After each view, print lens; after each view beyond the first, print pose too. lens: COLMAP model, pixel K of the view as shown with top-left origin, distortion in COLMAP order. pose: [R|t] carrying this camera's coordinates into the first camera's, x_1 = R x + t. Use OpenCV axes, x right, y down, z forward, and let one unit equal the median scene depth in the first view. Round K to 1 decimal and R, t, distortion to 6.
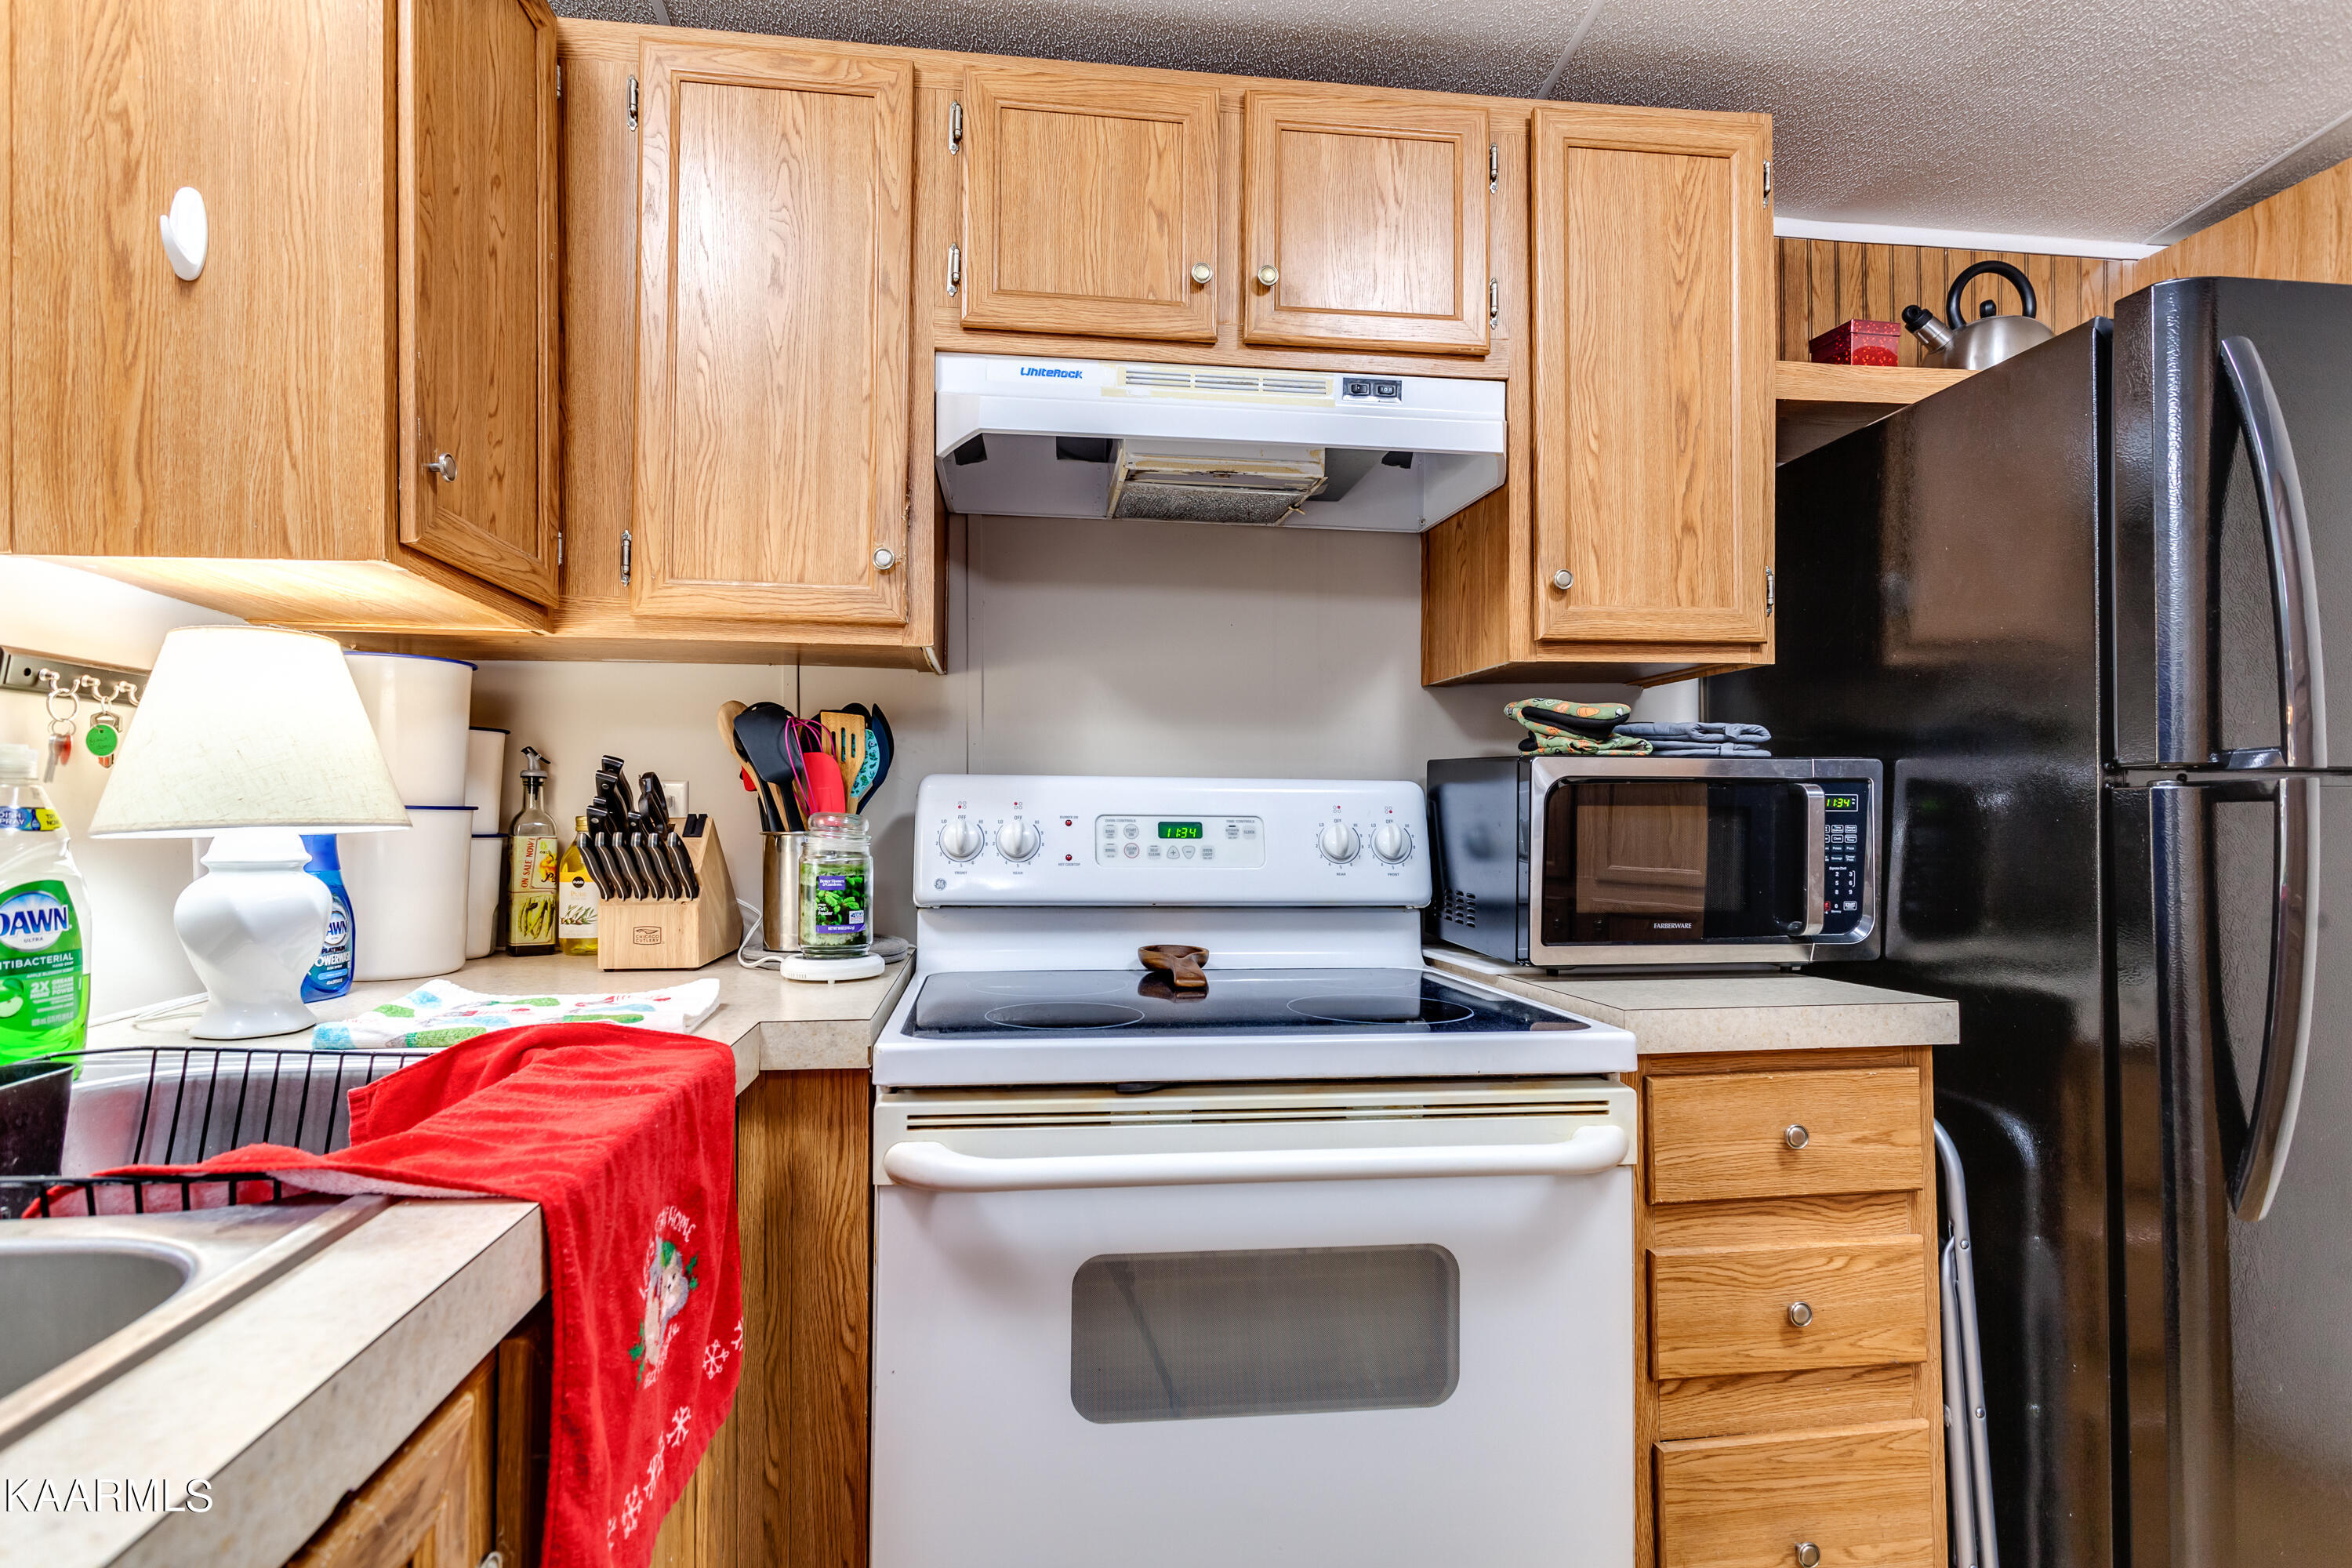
lens RADIAL K [[1133.9, 0, 1128.9], [0, 1133.9, 797.1], [0, 0, 1]] dist [0.001410, 0.000526]
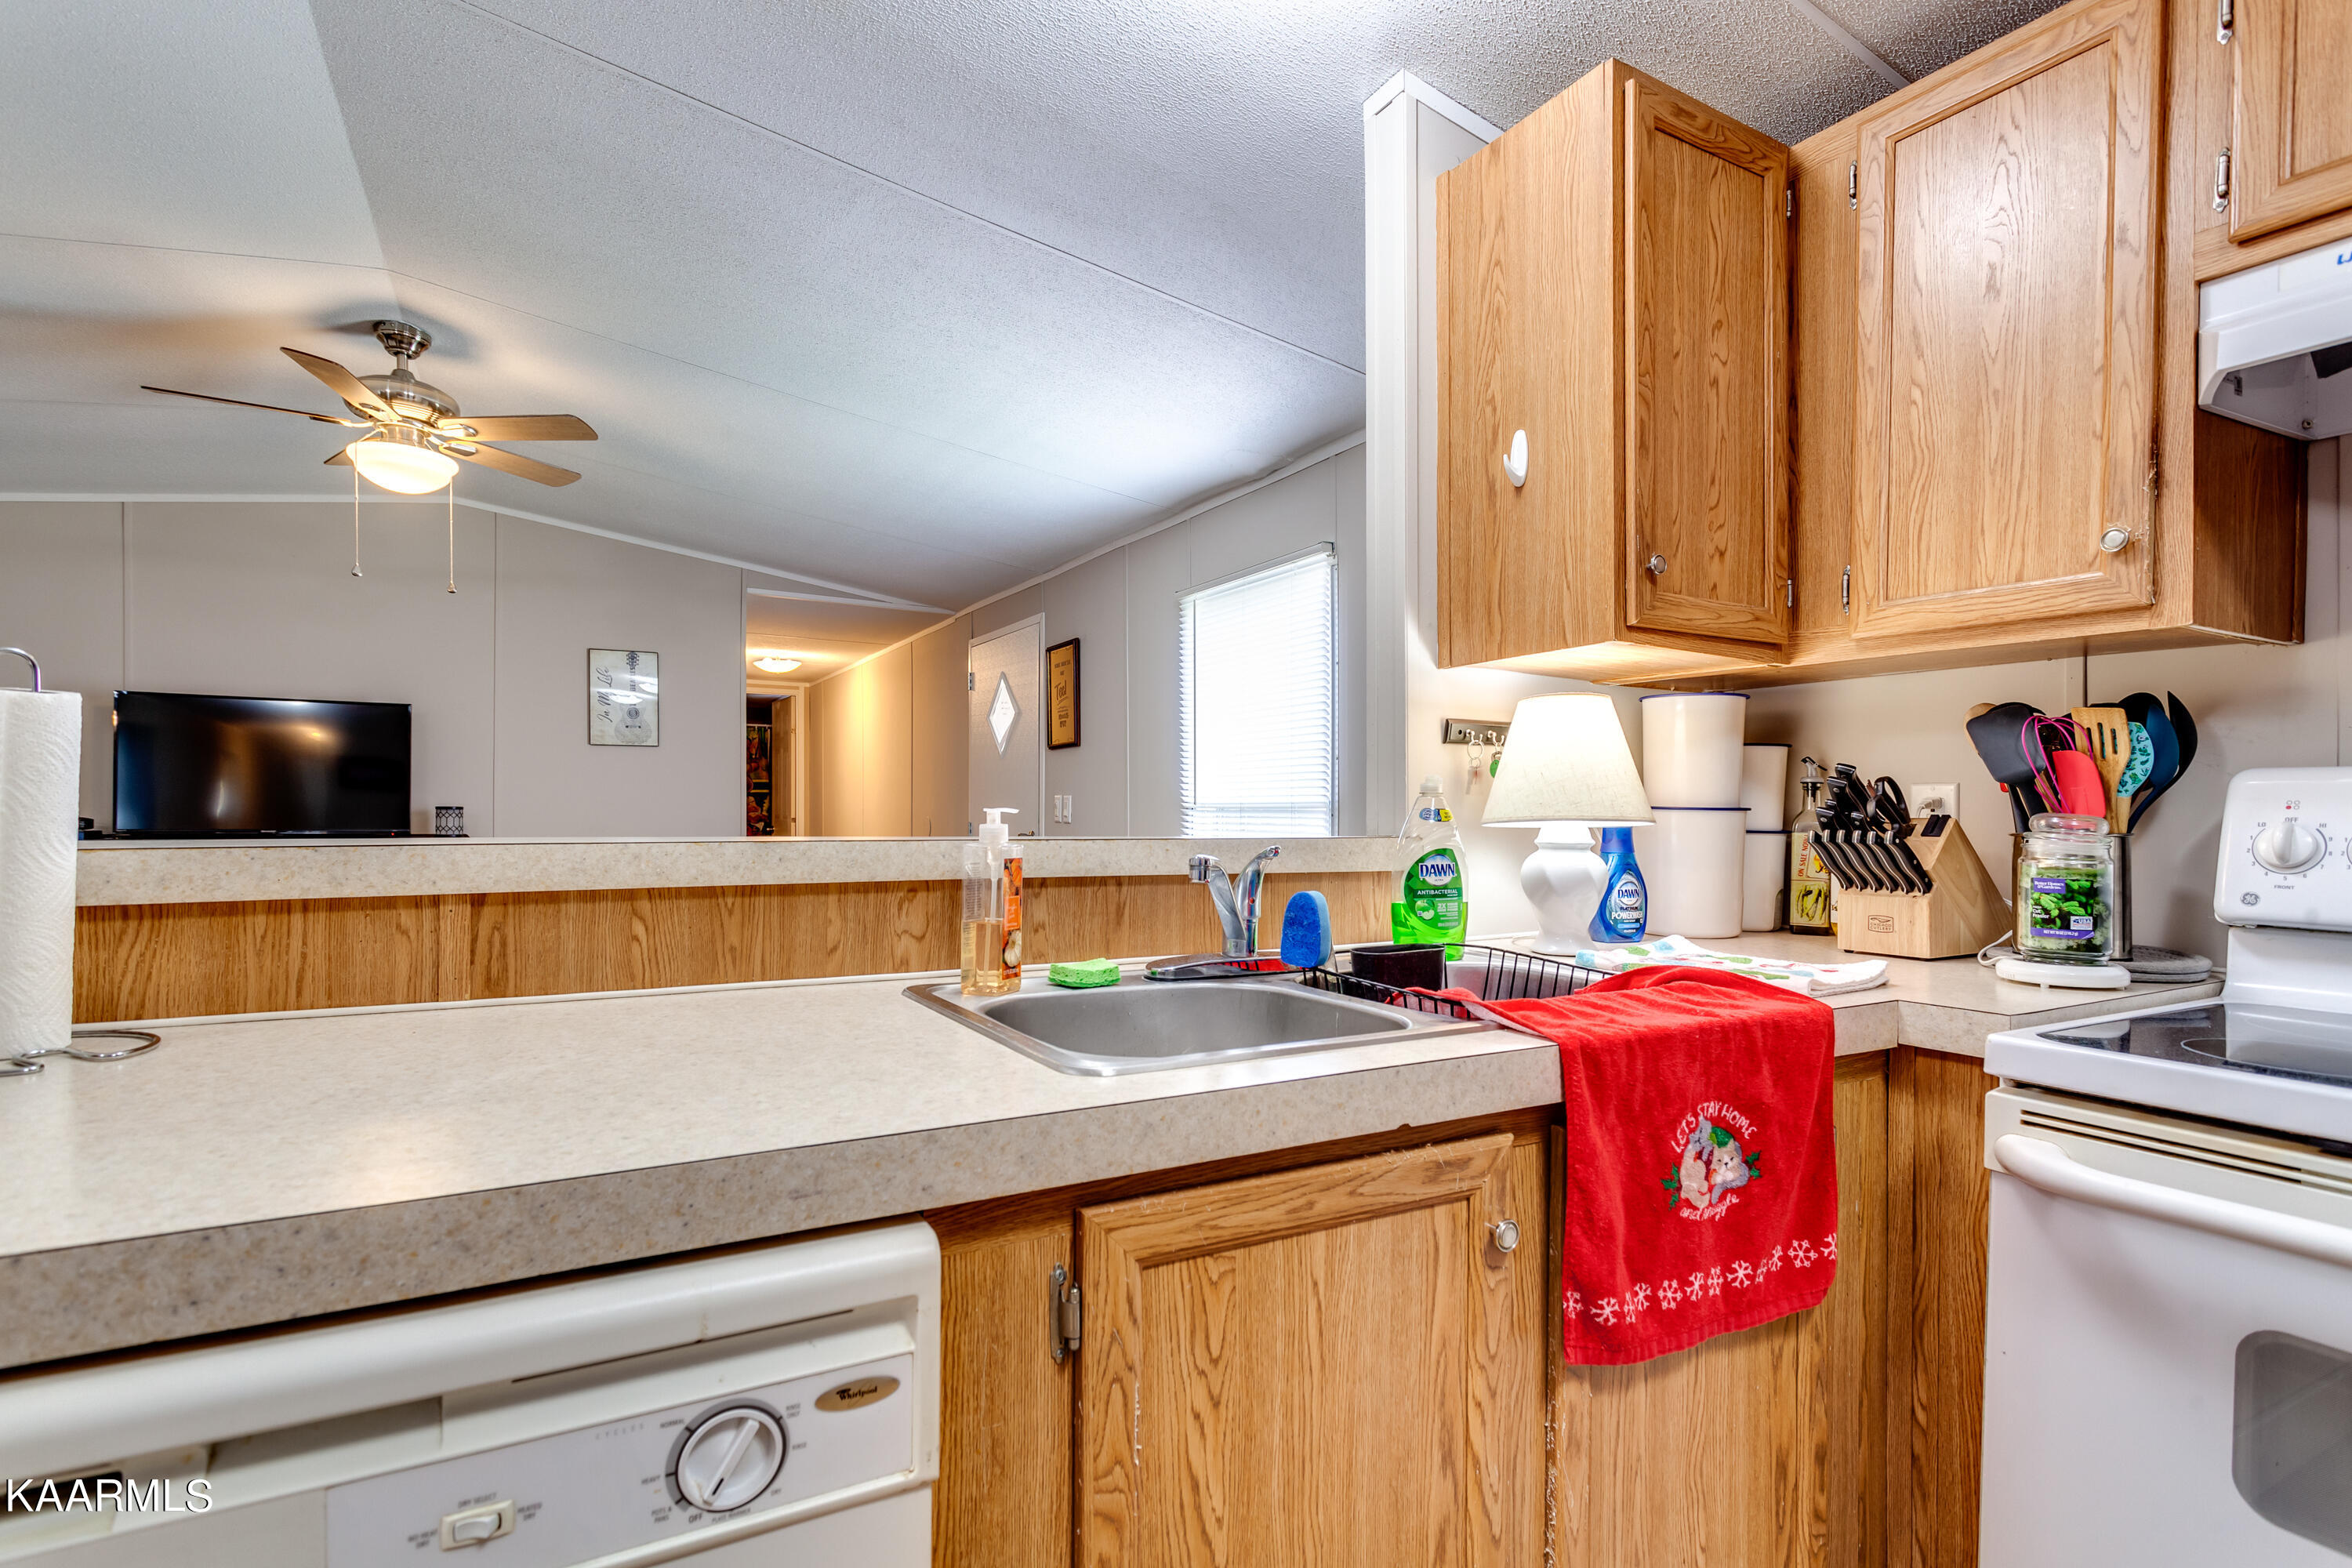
lens RADIAL K [[1121.0, 0, 1165.1], [0, 1121.0, 814.6], [0, 0, 1]] dist [0.001066, 0.000605]
pose [[0.388963, 0.003174, -0.921248, 0.329132], [0.009198, 0.999931, 0.007329, 0.000704], [0.921207, -0.011324, 0.388907, -0.074334]]
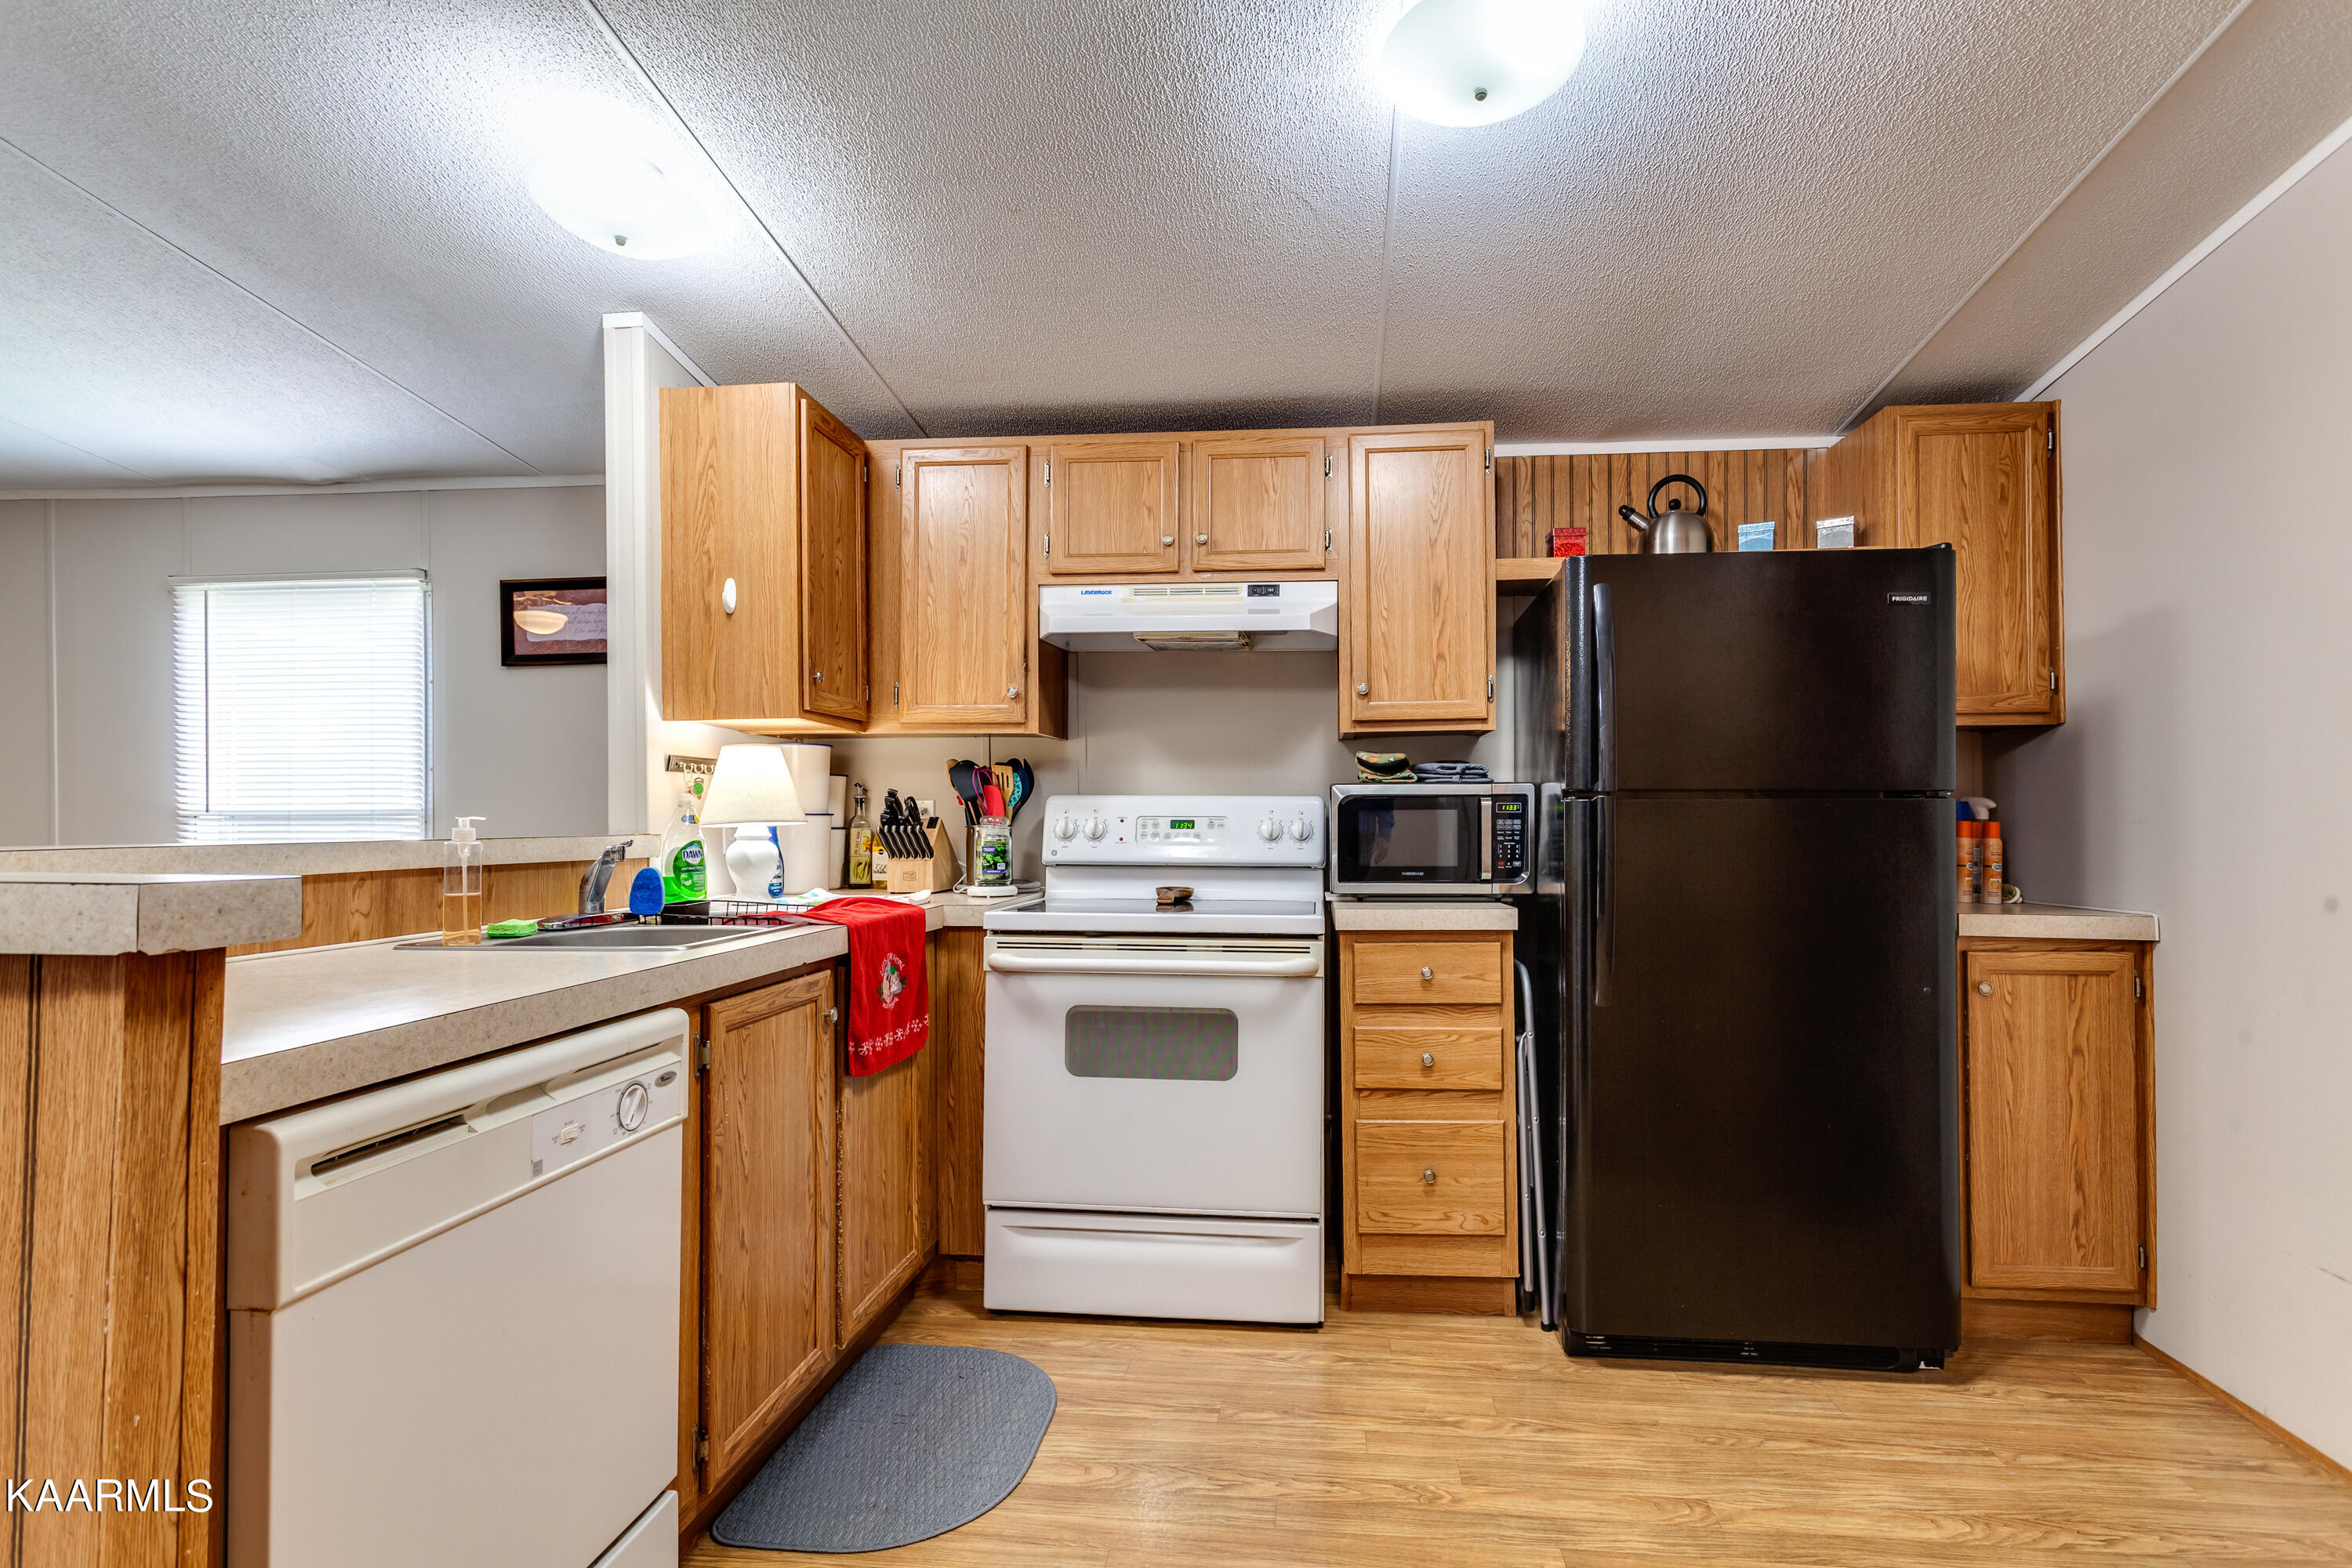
lens RADIAL K [[1163.5, 0, 1218.8], [0, 1163.5, 802.9], [0, 0, 1]] dist [-0.000220, 0.000043]
pose [[0.978614, -0.007349, -0.205573, 0.583606], [0.007986, 0.999966, 0.002267, -0.011231], [0.205549, -0.003860, 0.978639, -0.989995]]
